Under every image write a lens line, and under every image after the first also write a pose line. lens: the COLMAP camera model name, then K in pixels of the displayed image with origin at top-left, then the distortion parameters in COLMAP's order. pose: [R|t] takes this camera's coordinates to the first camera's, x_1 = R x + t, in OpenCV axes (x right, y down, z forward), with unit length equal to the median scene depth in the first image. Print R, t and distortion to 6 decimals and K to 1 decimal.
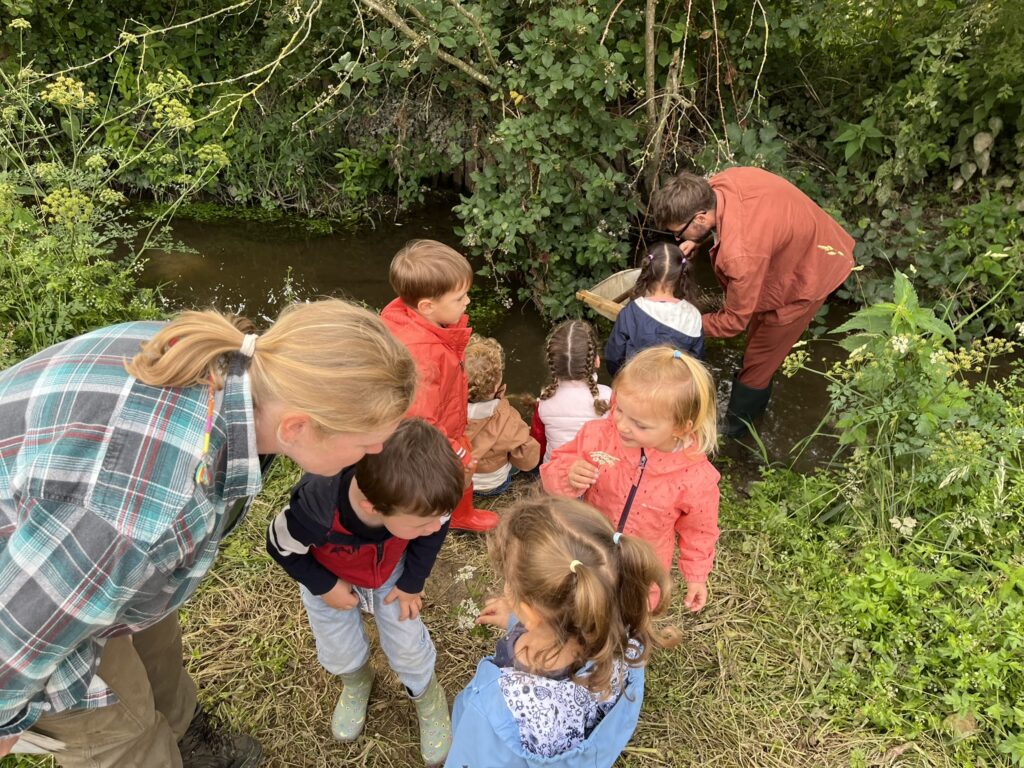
lens RADIAL K [[783.6, 0, 520.5], [0, 783.6, 387.8], [0, 0, 1]] dist [0.062439, -0.082364]
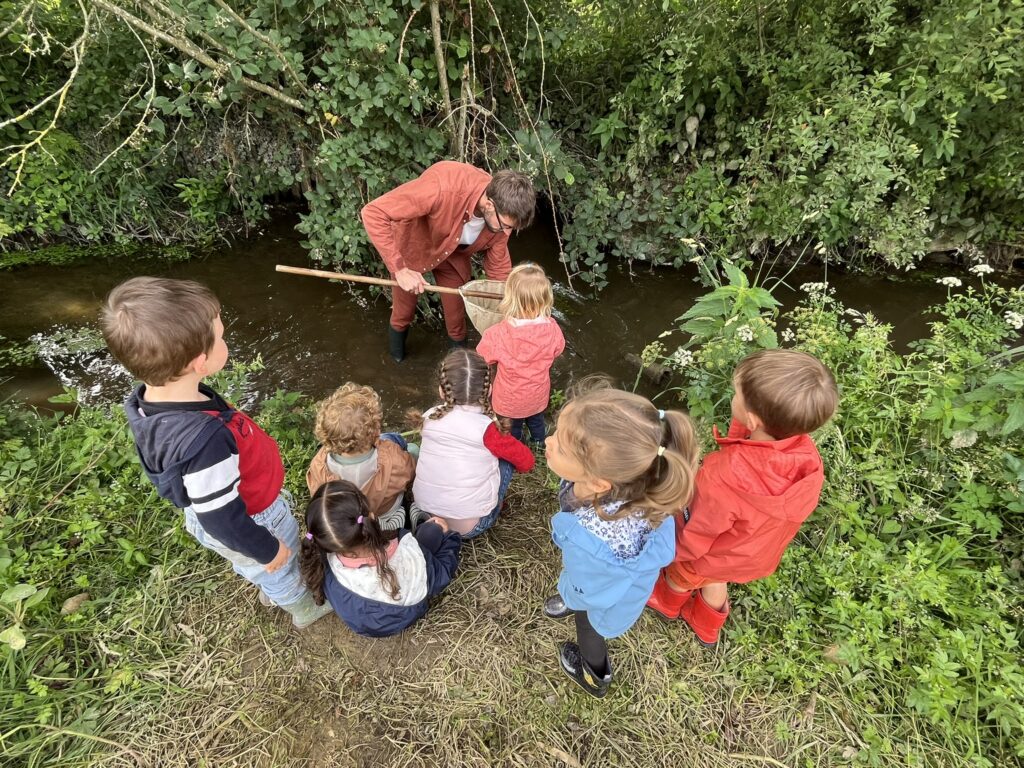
lens RADIAL K [[507.7, 0, 511.0], [0, 507.7, 383.6], [0, 0, 1]] dist [-0.003279, -0.001412]
pose [[0.953318, -0.202342, 0.224148, 0.000062], [0.167060, 0.971753, 0.166696, -0.082869], [-0.251546, -0.121469, 0.960193, 0.208417]]
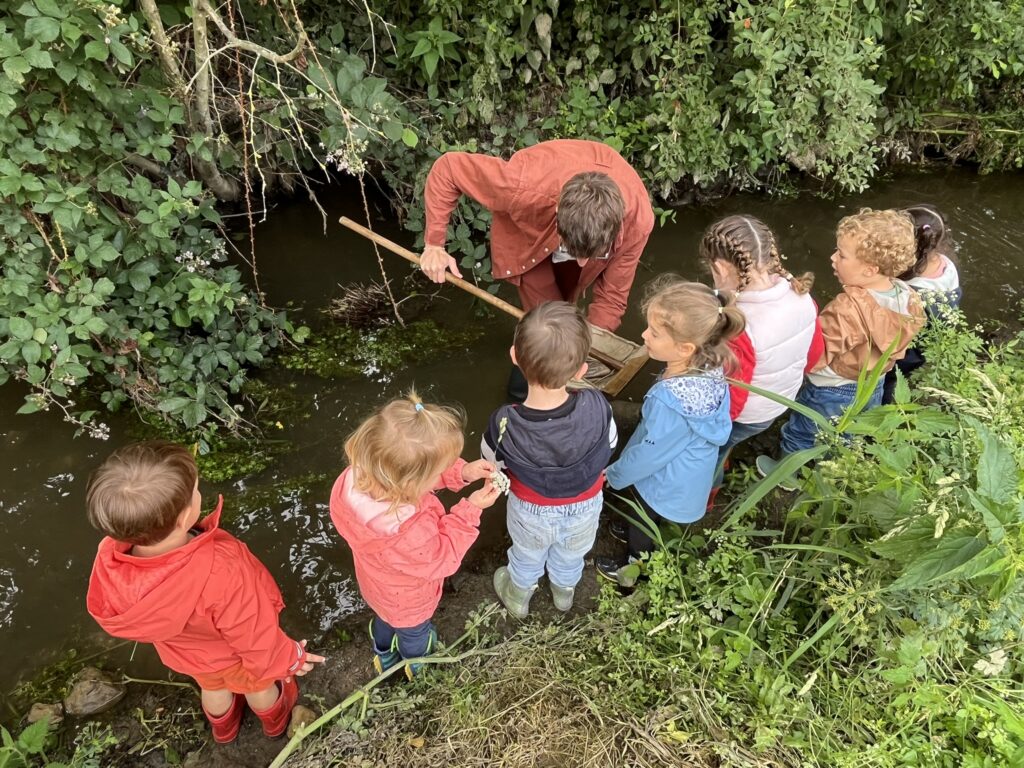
lens RADIAL K [[682.9, 0, 509.1], [0, 682.9, 387.3], [0, 0, 1]] dist [-0.002330, 0.011901]
pose [[0.753102, -0.439886, 0.489221, -0.022758], [0.341331, 0.896942, 0.281049, -0.189704], [-0.562432, -0.044672, 0.825636, 0.391286]]
